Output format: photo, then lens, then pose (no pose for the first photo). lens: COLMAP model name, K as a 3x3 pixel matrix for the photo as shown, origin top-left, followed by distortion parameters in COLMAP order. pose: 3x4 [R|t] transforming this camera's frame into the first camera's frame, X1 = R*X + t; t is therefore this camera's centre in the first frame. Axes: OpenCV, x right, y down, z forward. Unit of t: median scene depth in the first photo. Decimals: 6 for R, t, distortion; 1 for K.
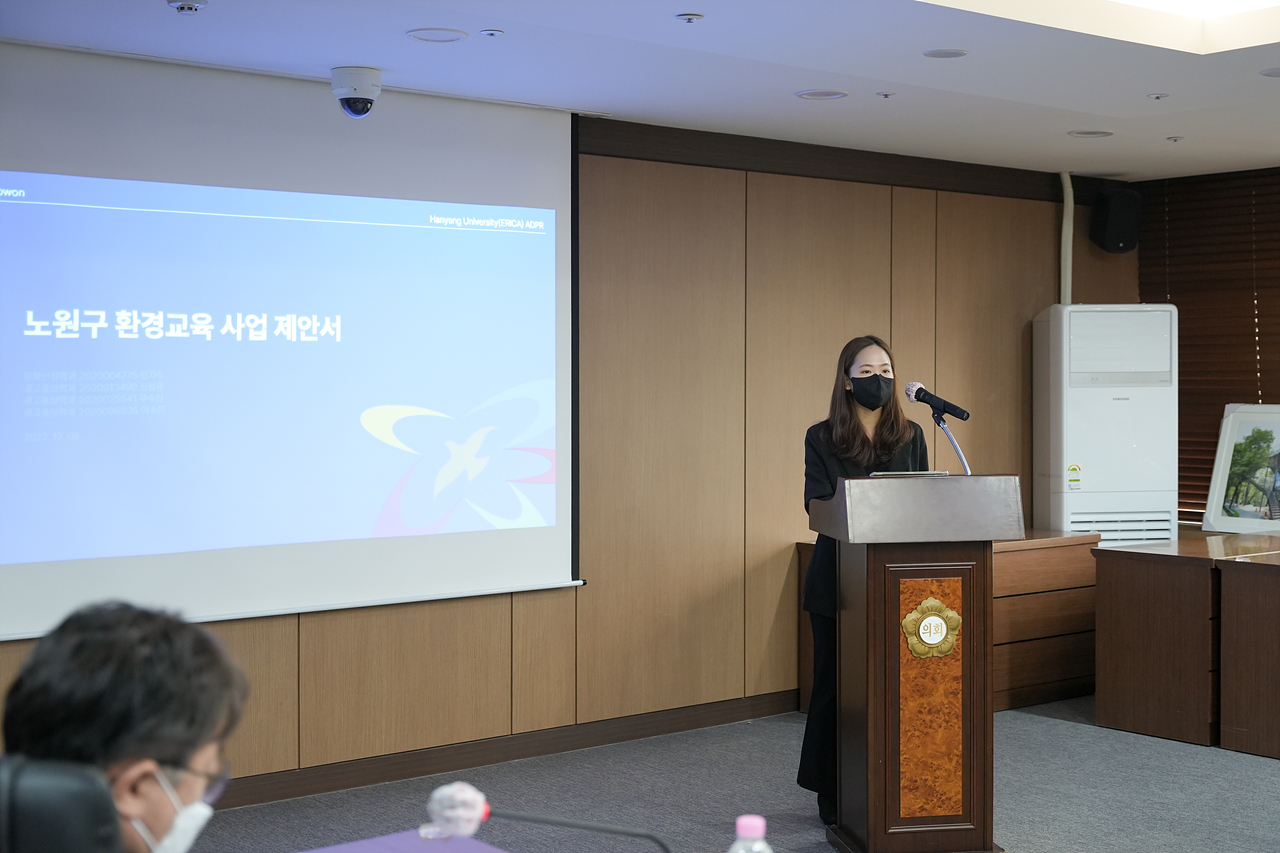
lens RADIAL K [[1692.4, 0, 684.3], [0, 1692.4, 422.5], [0, 0, 1]] dist [-0.001583, 0.000000]
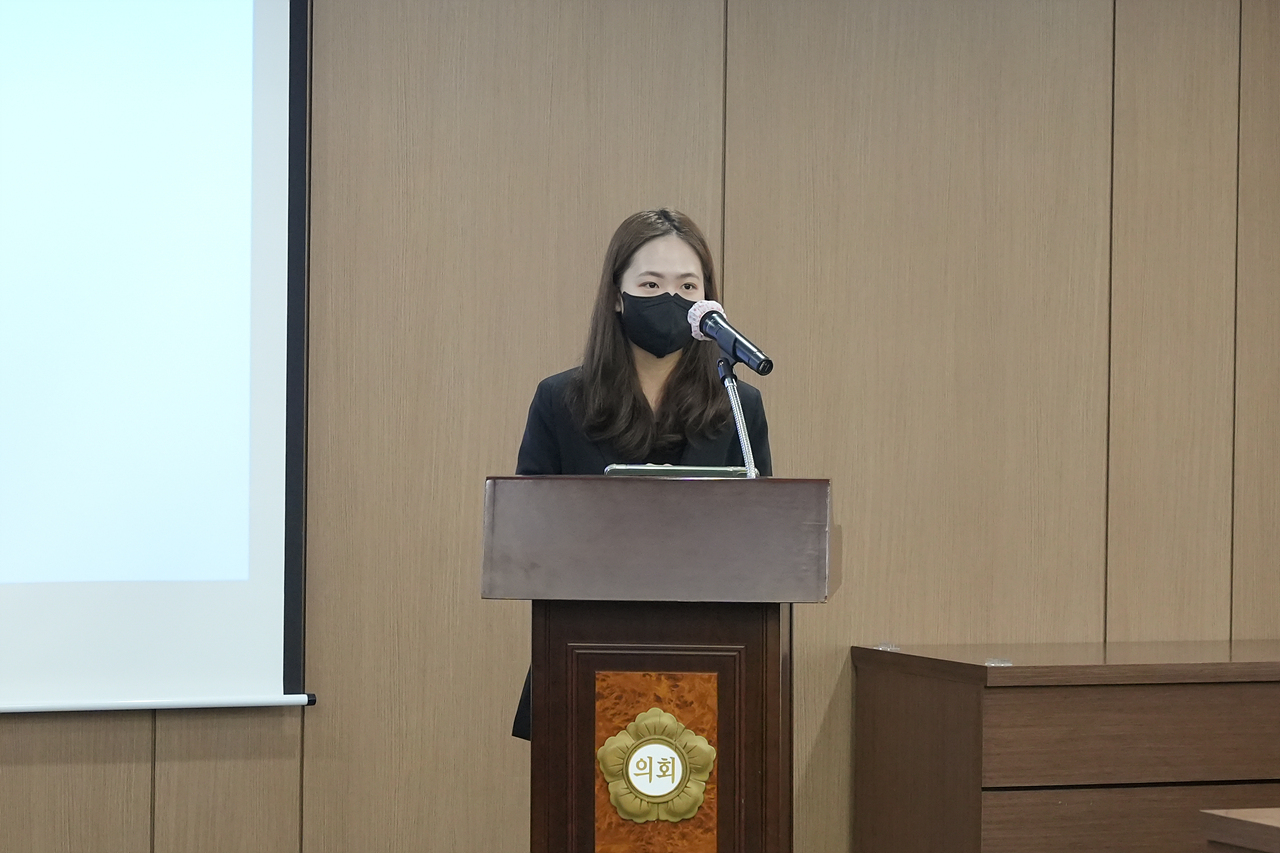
lens RADIAL K [[4955.4, 0, 637.7], [0, 4955.4, 423.7], [0, 0, 1]] dist [0.040931, 0.000000]
pose [[0.963449, 0.019866, -0.267153, 0.548663], [-0.019956, 0.999798, 0.002377, 0.011032], [0.267147, 0.003041, 0.963651, -0.488885]]
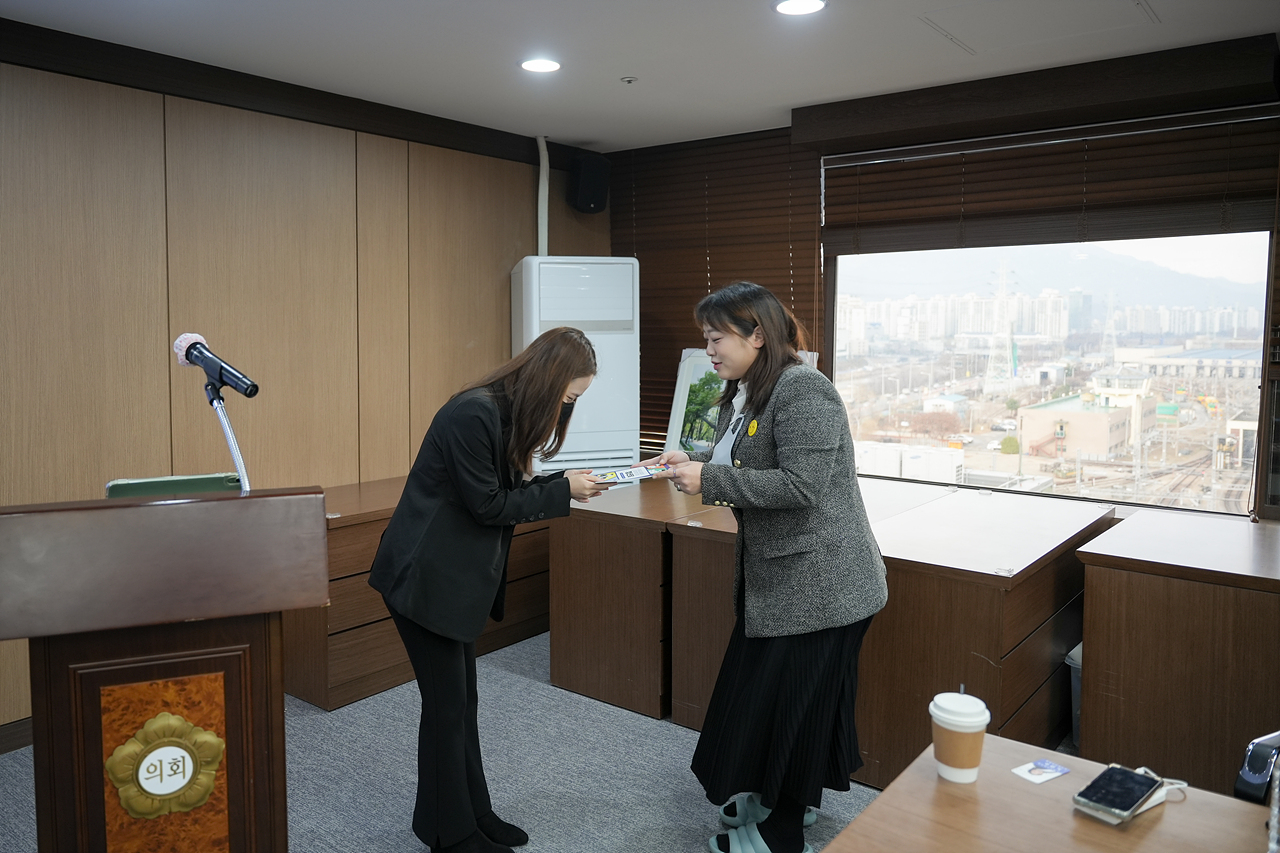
lens RADIAL K [[944.3, 0, 581.6], [0, 944.3, 374.9], [0, 0, 1]] dist [-0.020228, 0.013445]
pose [[0.981474, -0.008185, 0.191419, 0.223186], [0.002955, 0.999615, 0.027593, -0.018849], [-0.191572, -0.026516, 0.981120, 0.661419]]
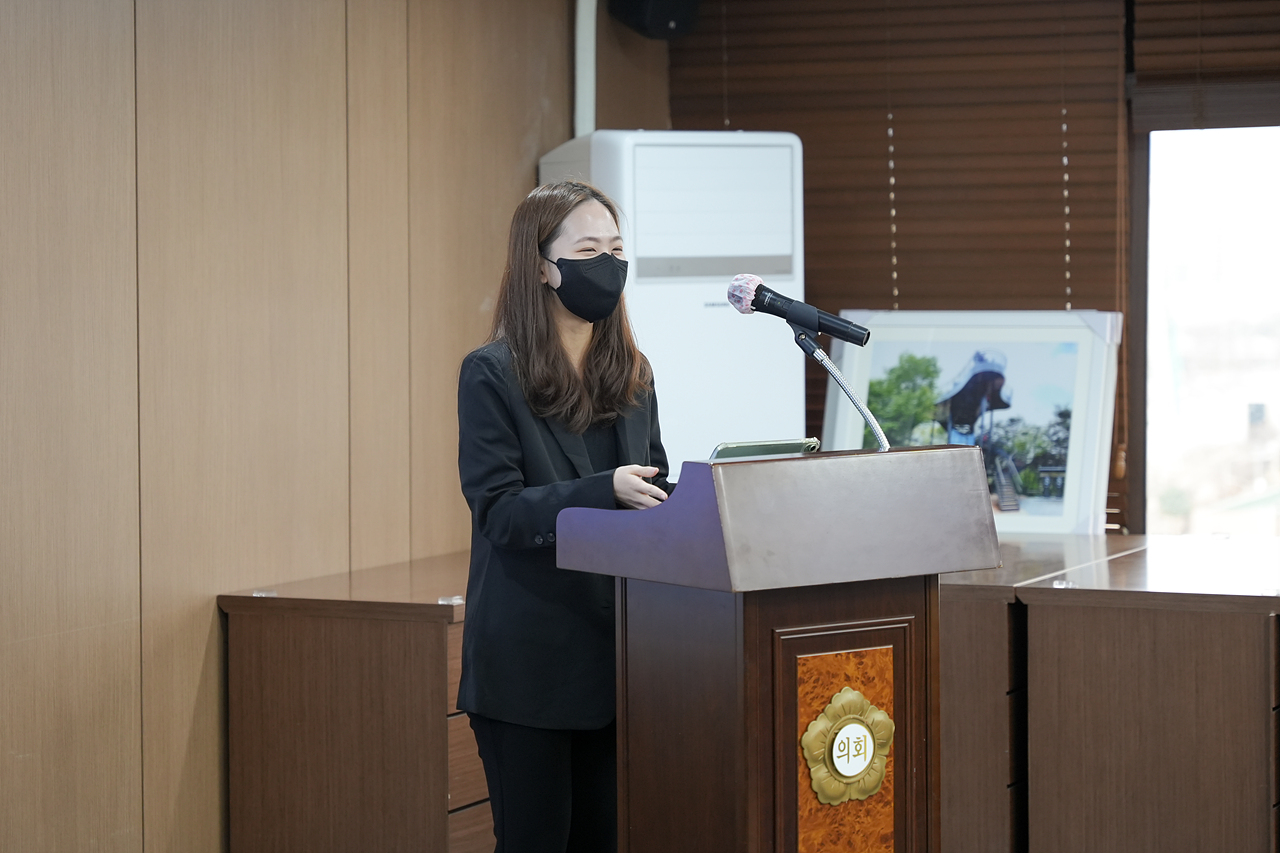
lens RADIAL K [[3061.0, 0, 628.7], [0, 3061.0, 424.8], [0, 0, 1]] dist [-0.059311, 0.000000]
pose [[0.901131, -0.027778, 0.432657, -0.315850], [0.017791, 0.999474, 0.027113, -0.003631], [-0.433182, -0.016735, 0.901151, 0.184765]]
